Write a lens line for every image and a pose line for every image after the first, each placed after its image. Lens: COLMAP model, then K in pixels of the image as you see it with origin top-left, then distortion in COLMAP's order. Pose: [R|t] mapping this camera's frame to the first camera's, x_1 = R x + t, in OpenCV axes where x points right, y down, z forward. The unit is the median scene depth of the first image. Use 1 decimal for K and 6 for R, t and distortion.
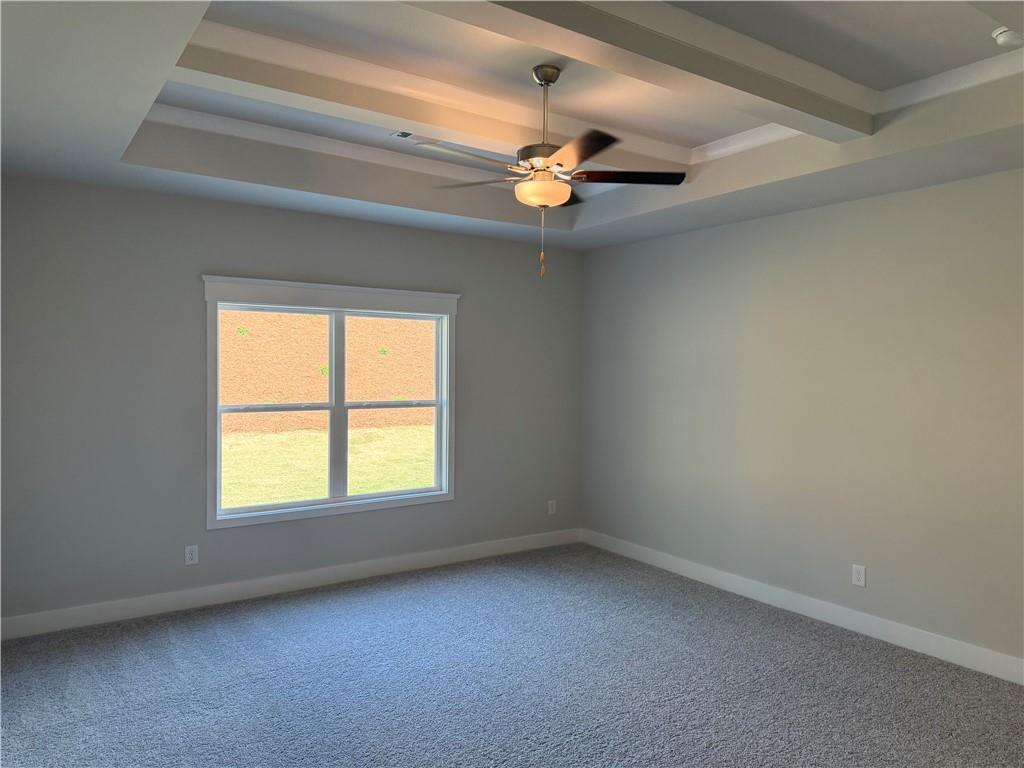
lens RADIAL K [[716.7, 0, 513.0], [0, 716.7, 391.0], [0, 0, 1]] dist [0.099158, -0.113519]
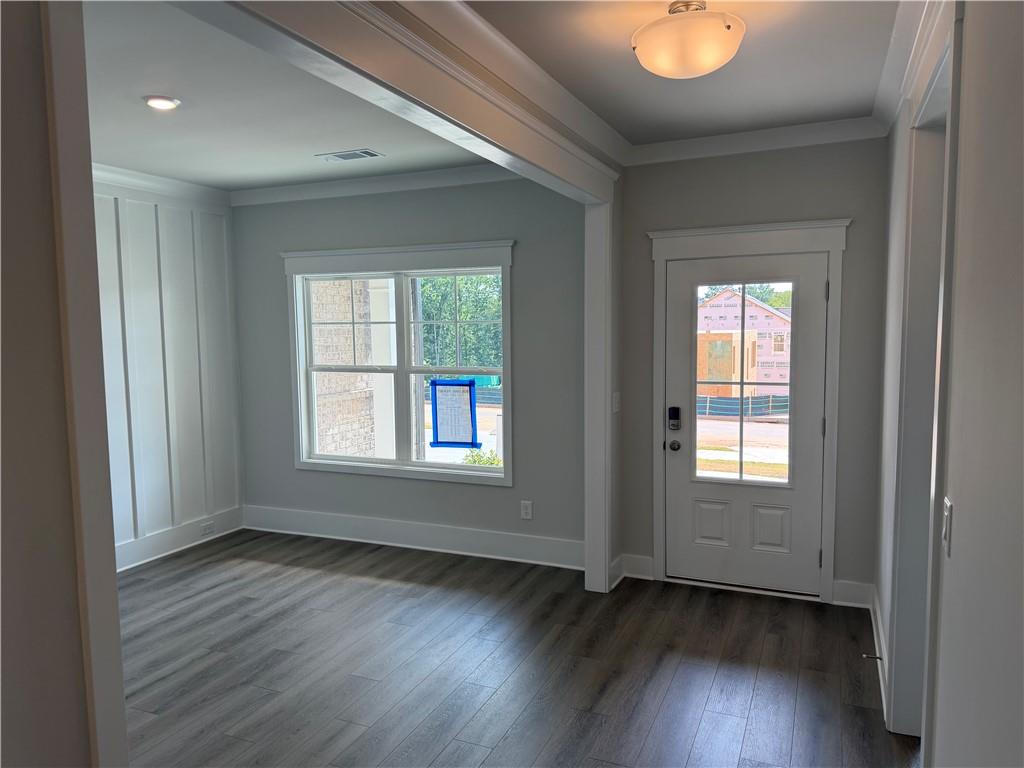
lens RADIAL K [[709.8, 0, 496.5], [0, 709.8, 383.1], [0, 0, 1]] dist [0.090433, -0.227220]
pose [[0.523093, 0.055385, -0.850474, 0.664119], [-0.009426, 0.998201, 0.059208, -0.019754], [0.852223, -0.022955, 0.522674, 0.598763]]
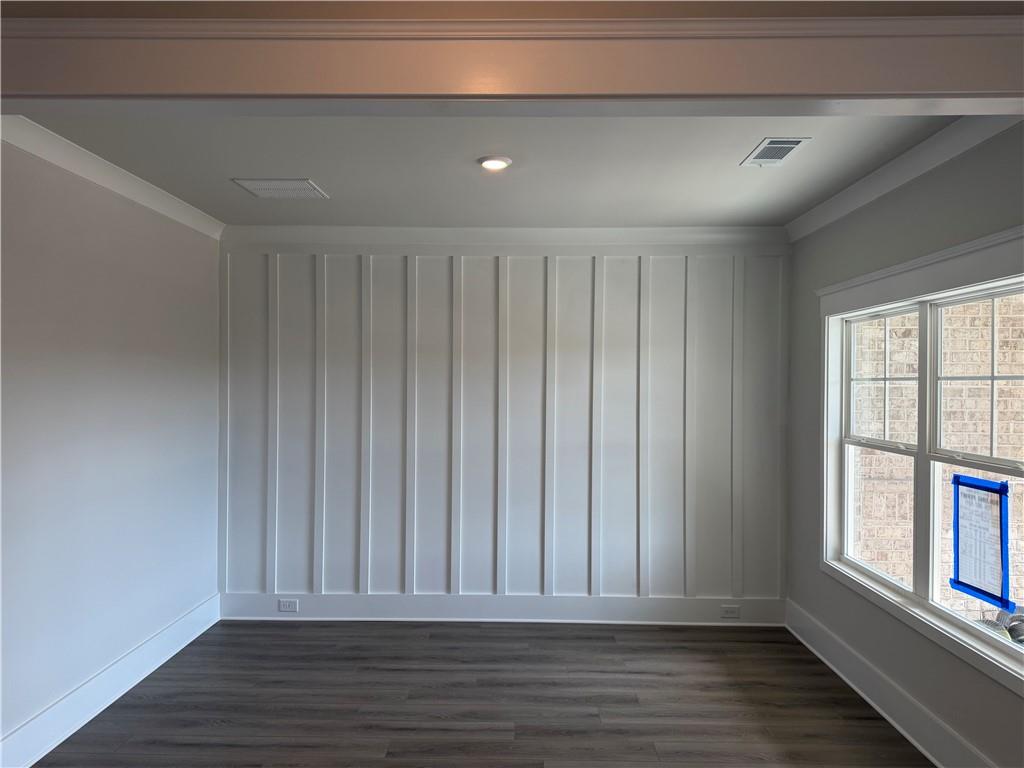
lens RADIAL K [[701.0, 0, 512.0], [0, 701.0, 384.0], [0, 0, 1]] dist [0.000921, -0.049373]
pose [[-0.590040, -0.010908, -0.807300, 0.459369], [-0.031230, 0.999469, 0.009321, -0.033119], [0.806770, 0.030712, -0.590068, 1.073037]]
